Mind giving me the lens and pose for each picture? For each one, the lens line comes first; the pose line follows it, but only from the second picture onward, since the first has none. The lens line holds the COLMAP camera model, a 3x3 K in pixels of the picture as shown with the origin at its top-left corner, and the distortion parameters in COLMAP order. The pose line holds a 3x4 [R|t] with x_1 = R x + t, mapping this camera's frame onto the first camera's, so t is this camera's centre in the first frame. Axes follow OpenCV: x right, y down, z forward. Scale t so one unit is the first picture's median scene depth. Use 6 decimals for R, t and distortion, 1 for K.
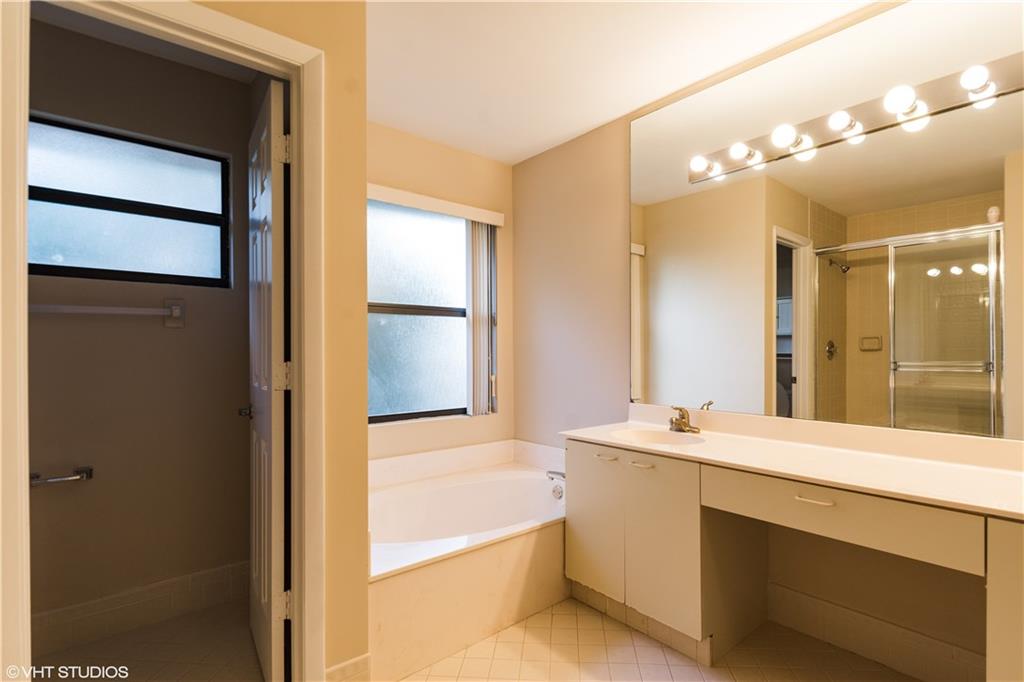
lens RADIAL K [[491.8, 0, 511.6], [0, 491.8, 350.9], [0, 0, 1]] dist [0.019044, 0.000346]
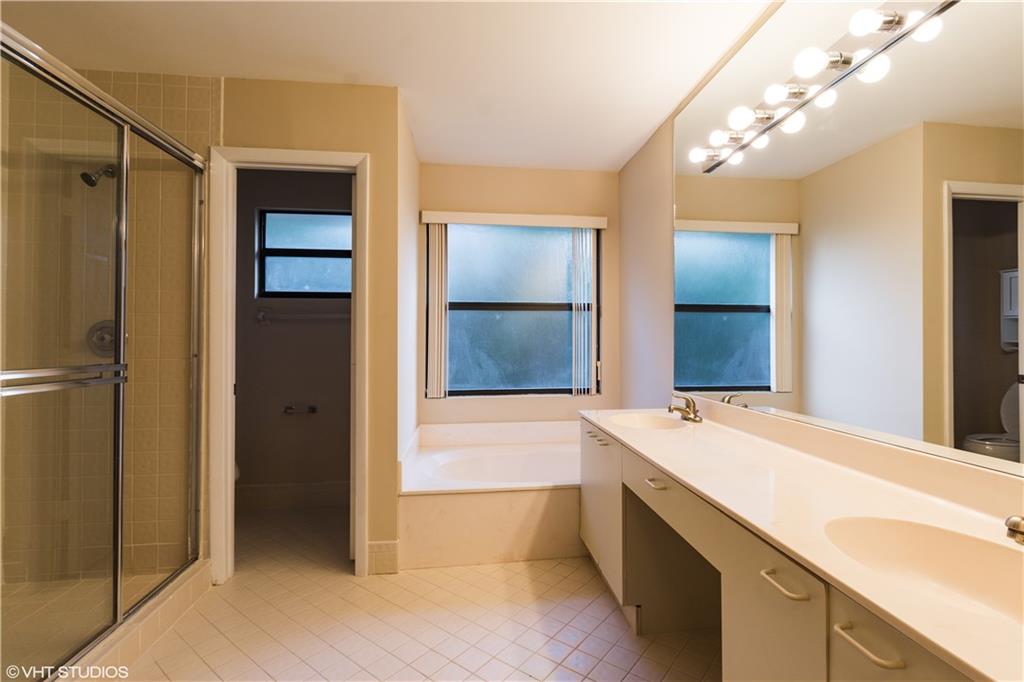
lens RADIAL K [[461.0, 0, 514.7], [0, 461.0, 334.8], [0, 0, 1]] dist [0.002200, -0.001941]
pose [[0.837732, -0.006801, -0.546039, 0.588834], [0.002904, 0.999964, -0.008000, -0.005103], [0.546073, 0.005116, 0.837722, 0.012342]]
